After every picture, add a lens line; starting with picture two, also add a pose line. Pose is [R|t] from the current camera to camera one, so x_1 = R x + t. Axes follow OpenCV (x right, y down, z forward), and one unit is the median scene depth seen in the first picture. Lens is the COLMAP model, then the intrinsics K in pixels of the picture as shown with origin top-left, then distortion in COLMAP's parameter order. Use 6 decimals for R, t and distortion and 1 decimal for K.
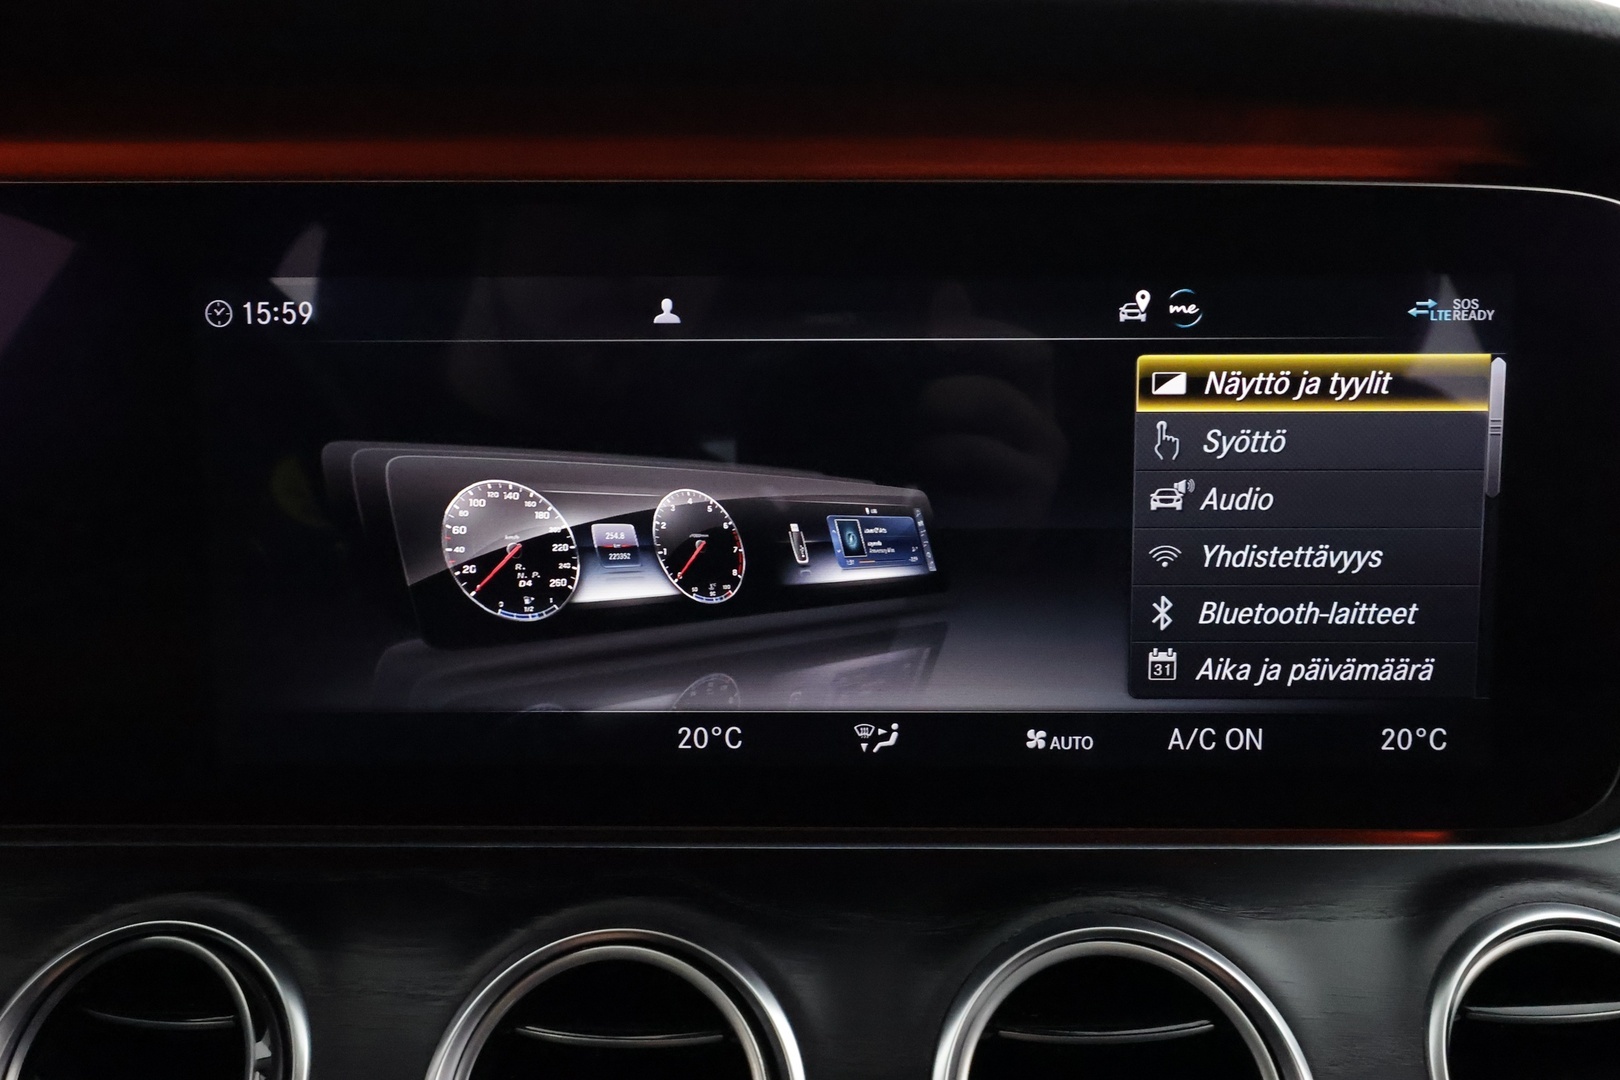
lens RADIAL K [[1295.3, 0, 919.9], [0, 1295.3, 525.1], [0, 0, 1]] dist [-0.004923, 0.001874]
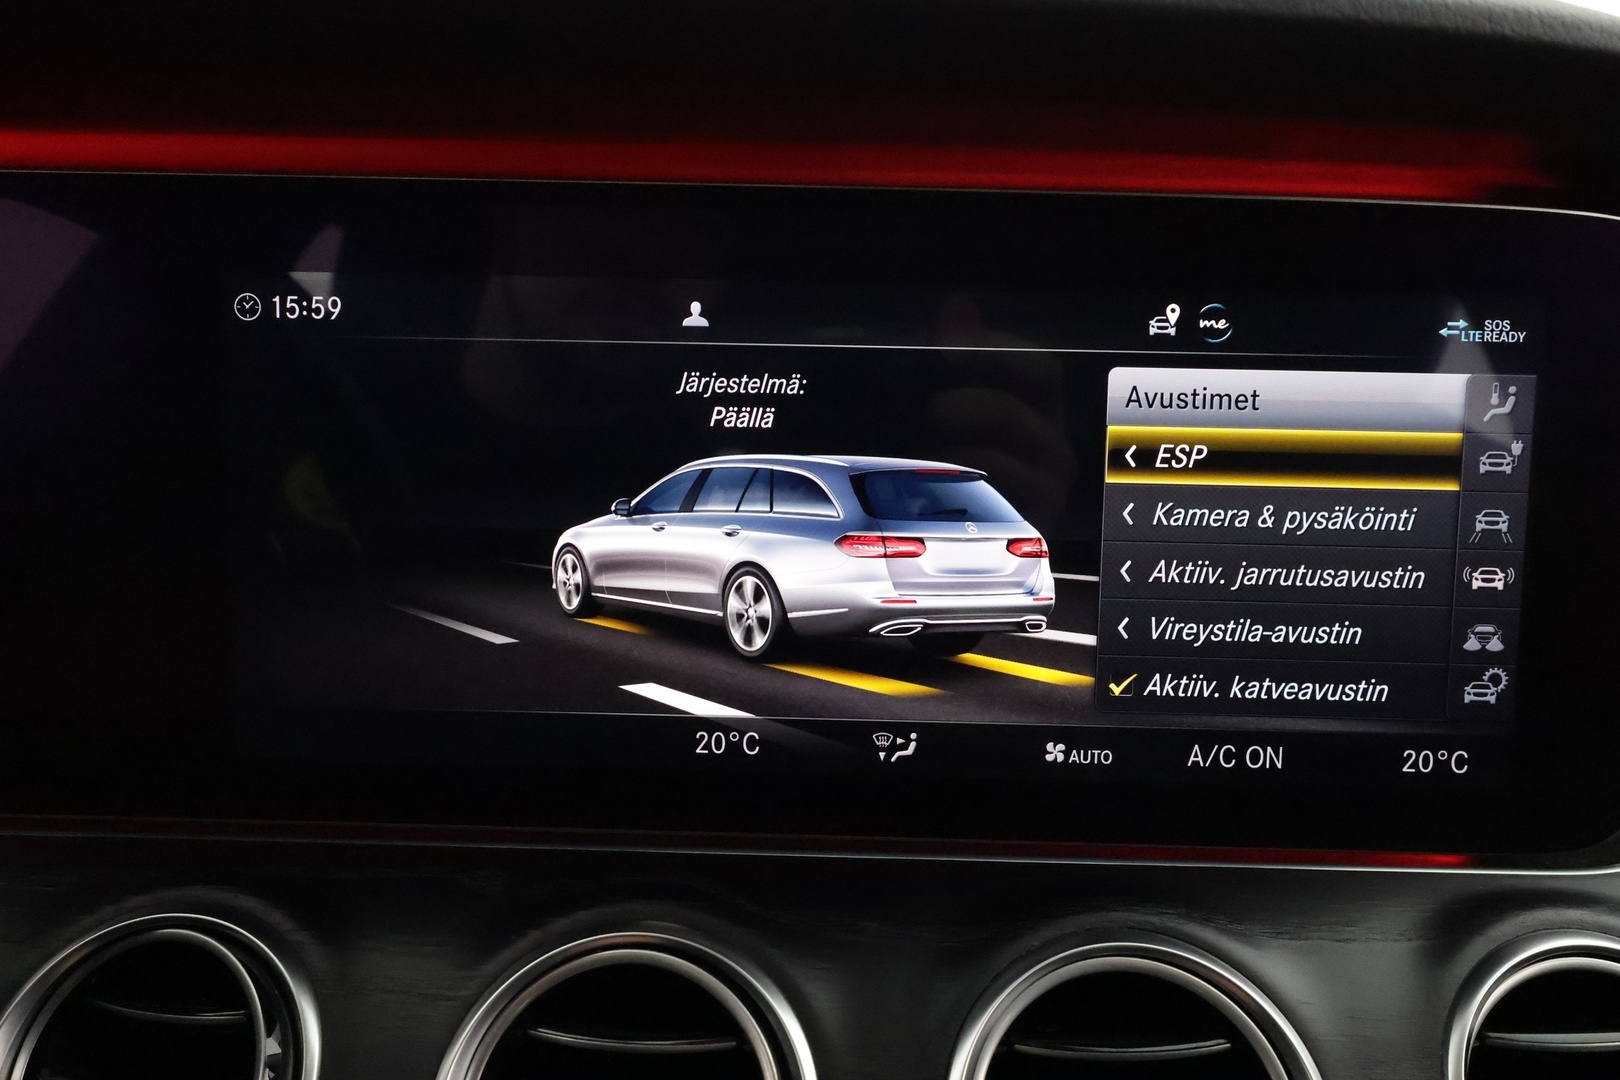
lens RADIAL K [[1295.3, 0, 727.2], [0, 1295.3, 527.8], [0, 0, 1]] dist [-0.004923, 0.001874]
pose [[0.999719, 0.023086, -0.005449, -0.161945], [-0.023098, 0.999731, -0.002036, 0.000572], [0.005401, 0.002162, 0.999983, 0.003334]]
